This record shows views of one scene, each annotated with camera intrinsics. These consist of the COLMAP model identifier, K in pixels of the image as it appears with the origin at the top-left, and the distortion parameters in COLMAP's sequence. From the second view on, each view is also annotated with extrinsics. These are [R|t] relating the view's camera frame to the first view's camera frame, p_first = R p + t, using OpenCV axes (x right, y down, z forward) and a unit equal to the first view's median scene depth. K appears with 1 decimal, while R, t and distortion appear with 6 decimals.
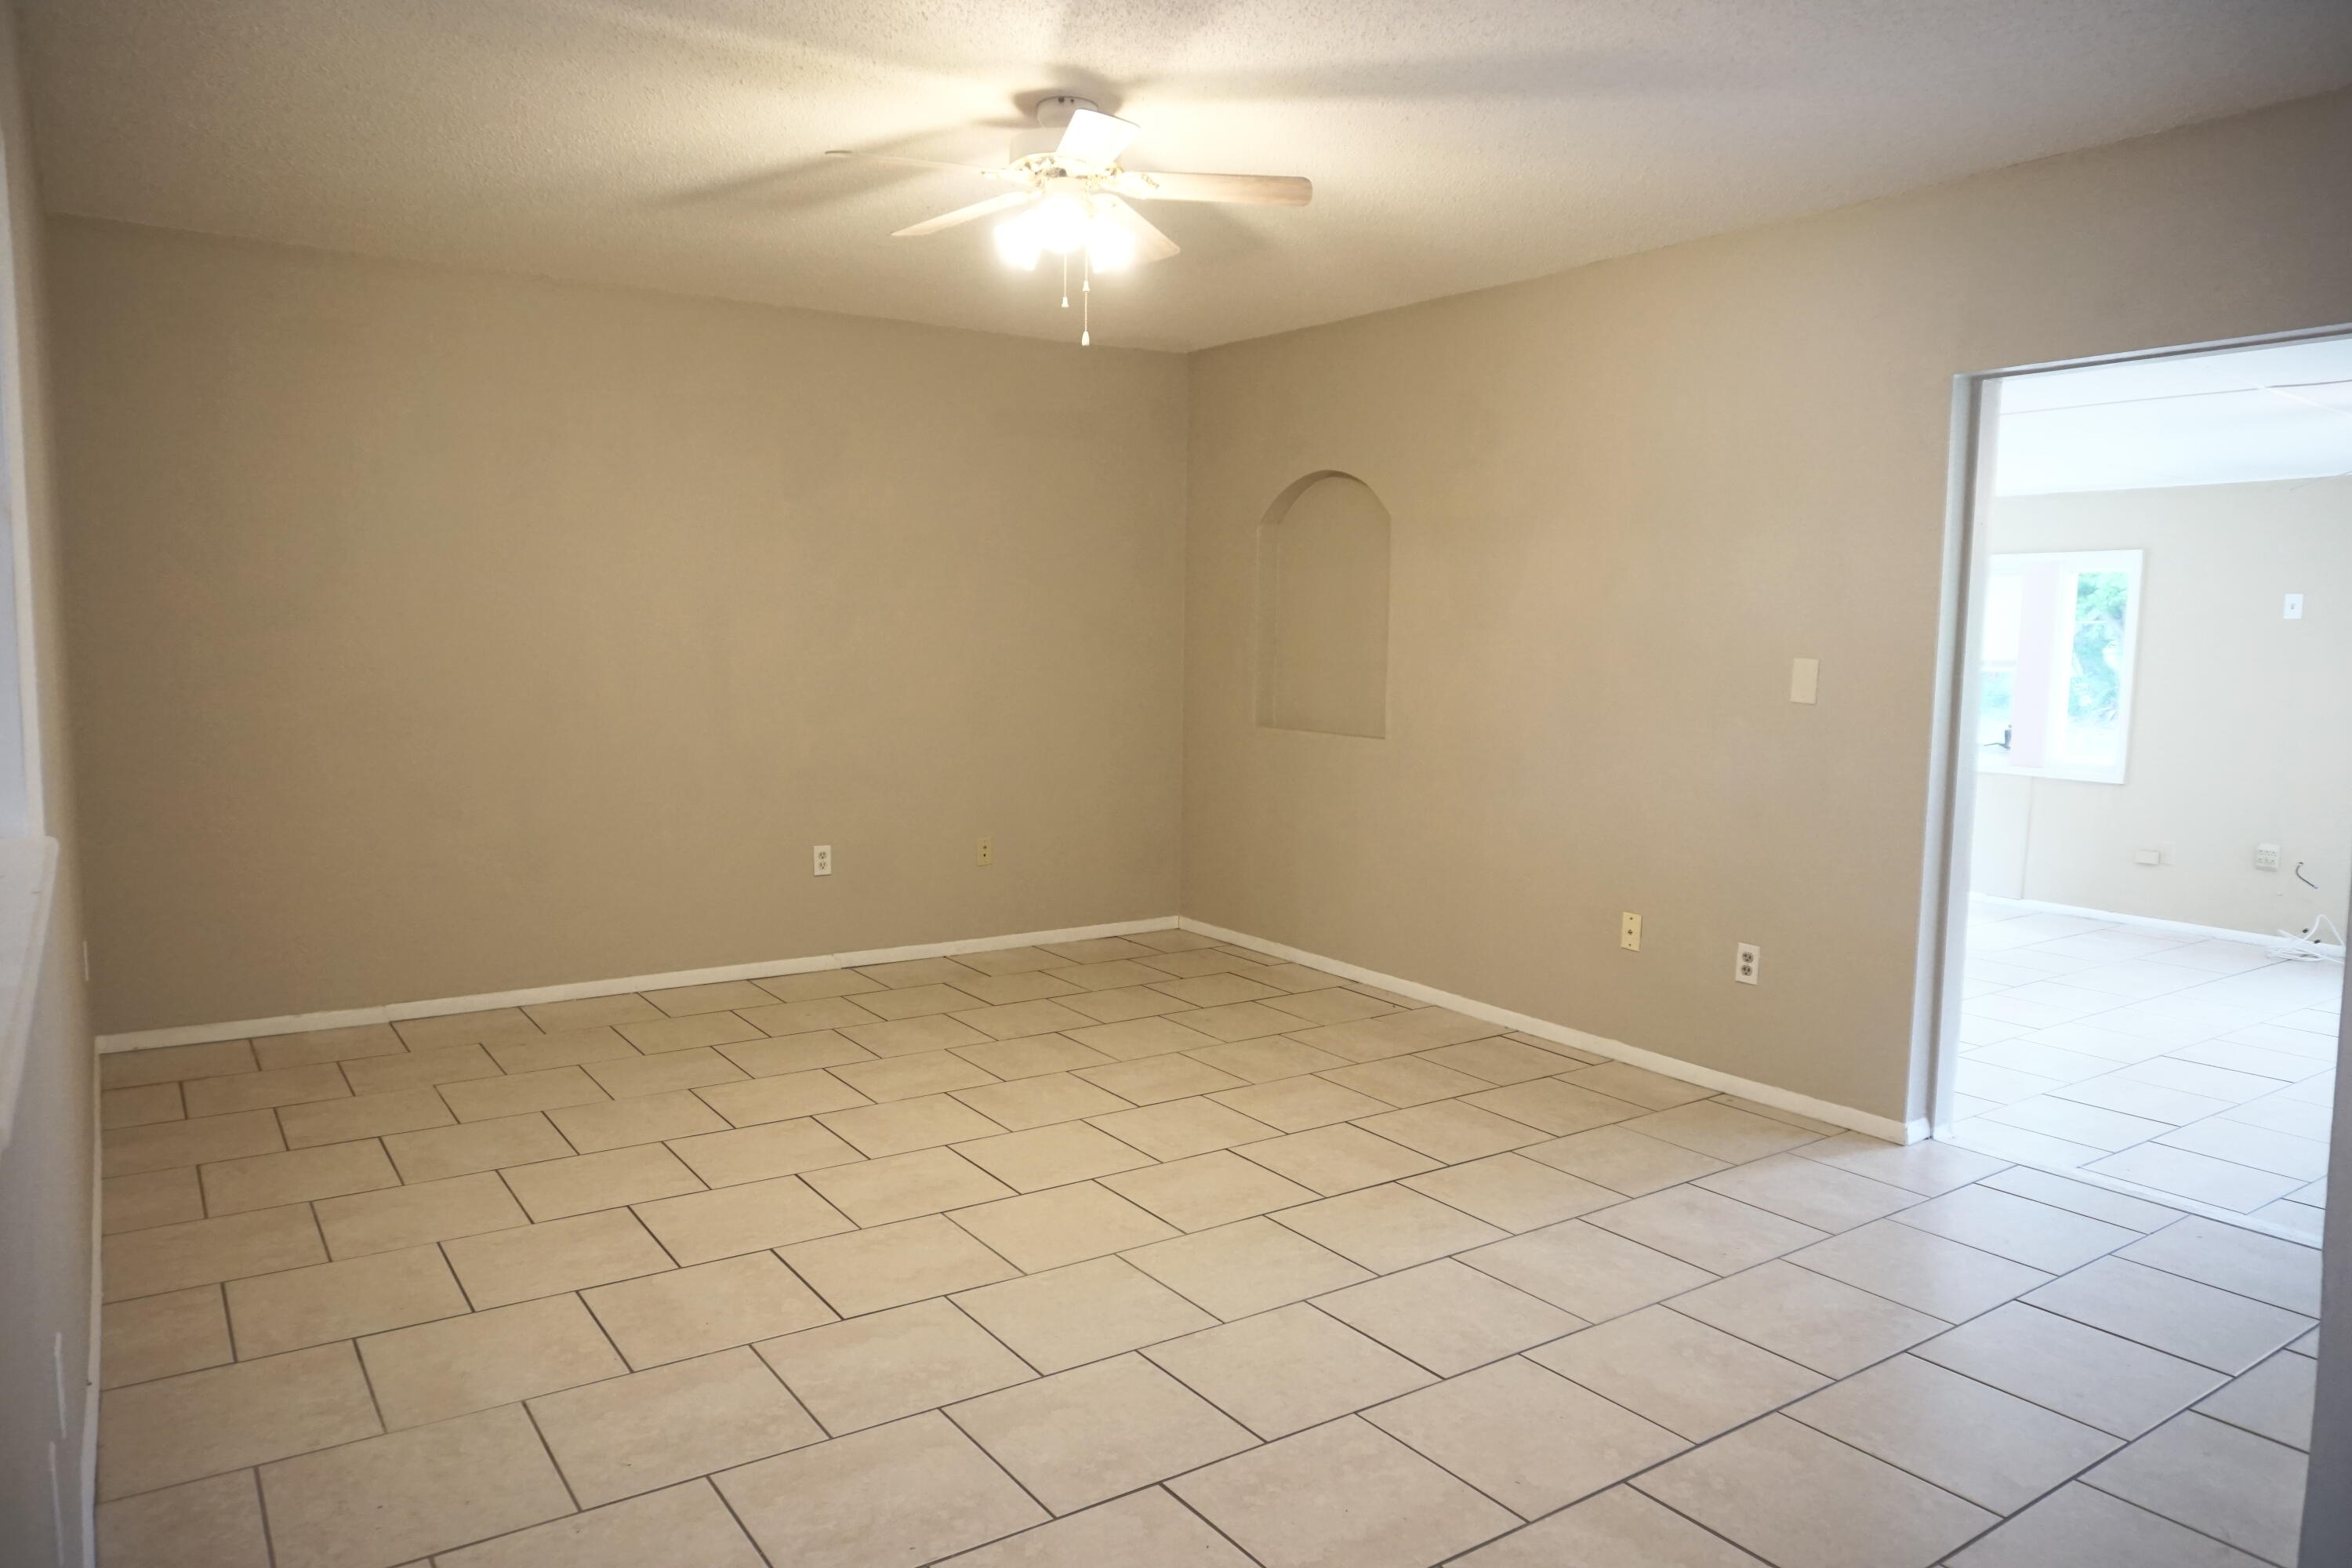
lens RADIAL K [[1558.8, 0, 1183.3], [0, 1558.8, 787.7], [0, 0, 1]] dist [-0.045012, 0.034602]
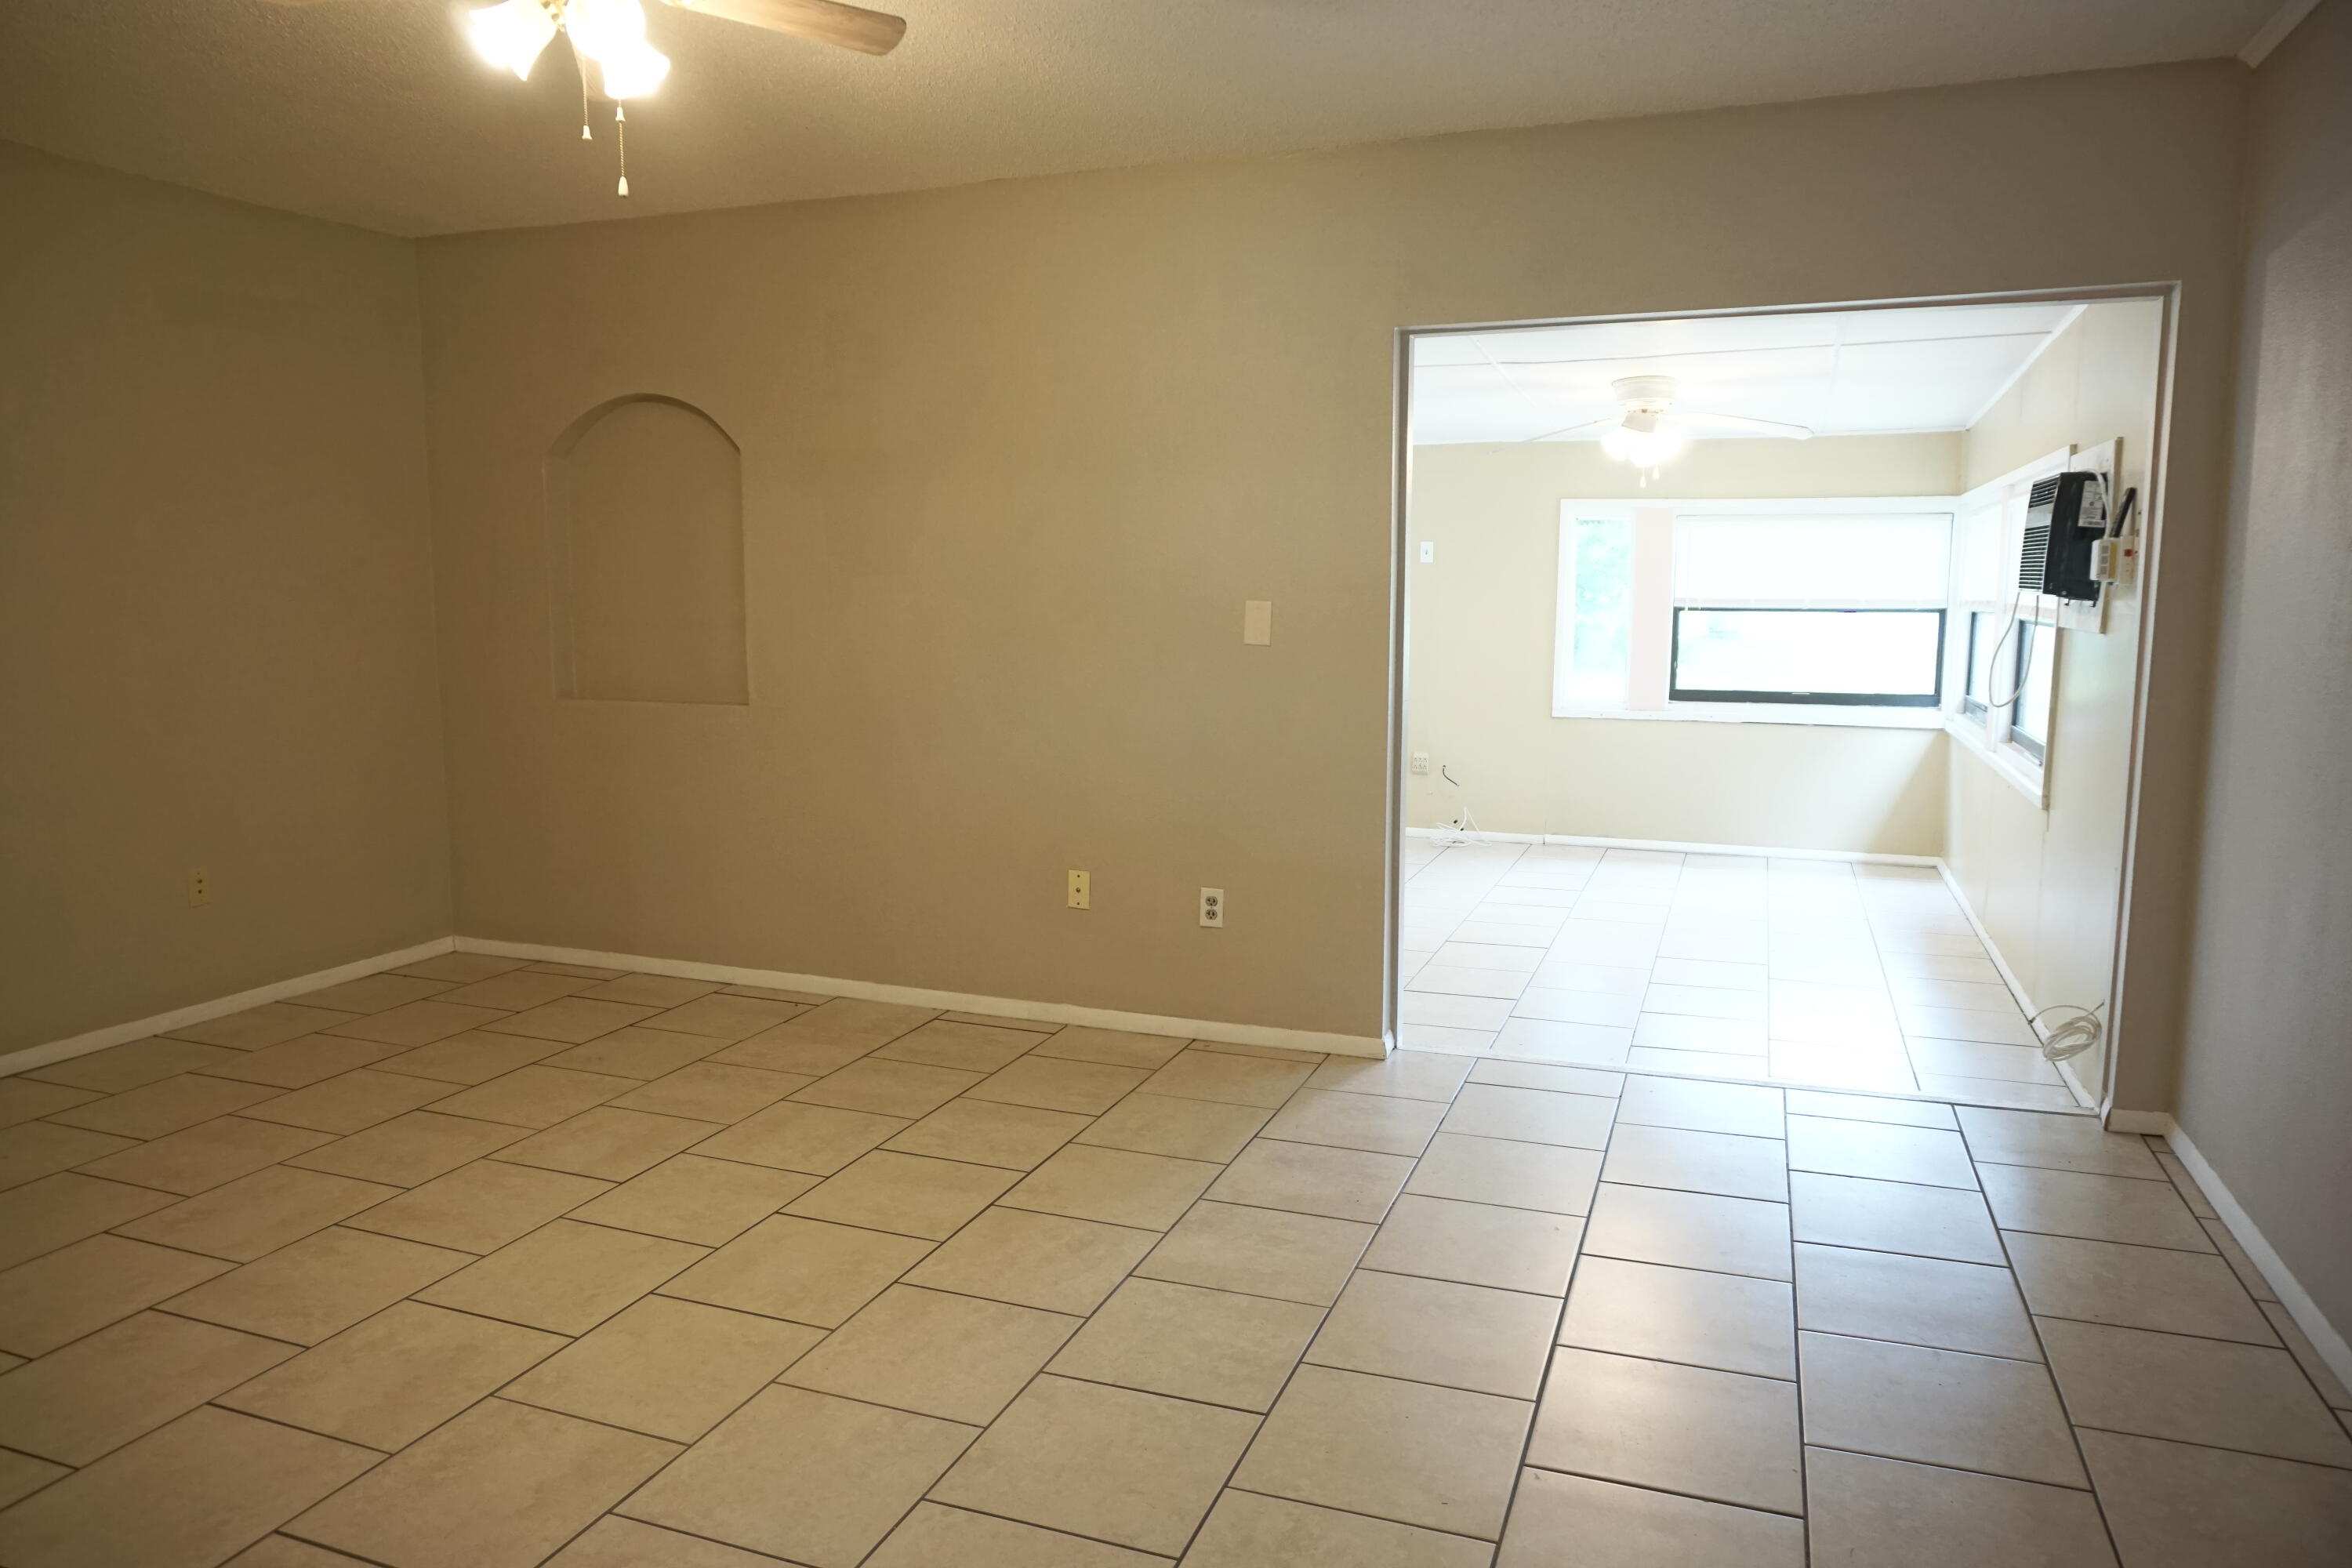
lens RADIAL K [[1558.8, 0, 1172.9], [0, 1558.8, 779.7], [0, 0, 1]] dist [-0.045012, 0.034602]
pose [[0.823547, -0.082191, 0.561262, -0.209813], [0.068498, 0.996616, 0.045437, -0.015836], [-0.563098, 0.001026, 0.826390, 0.178530]]
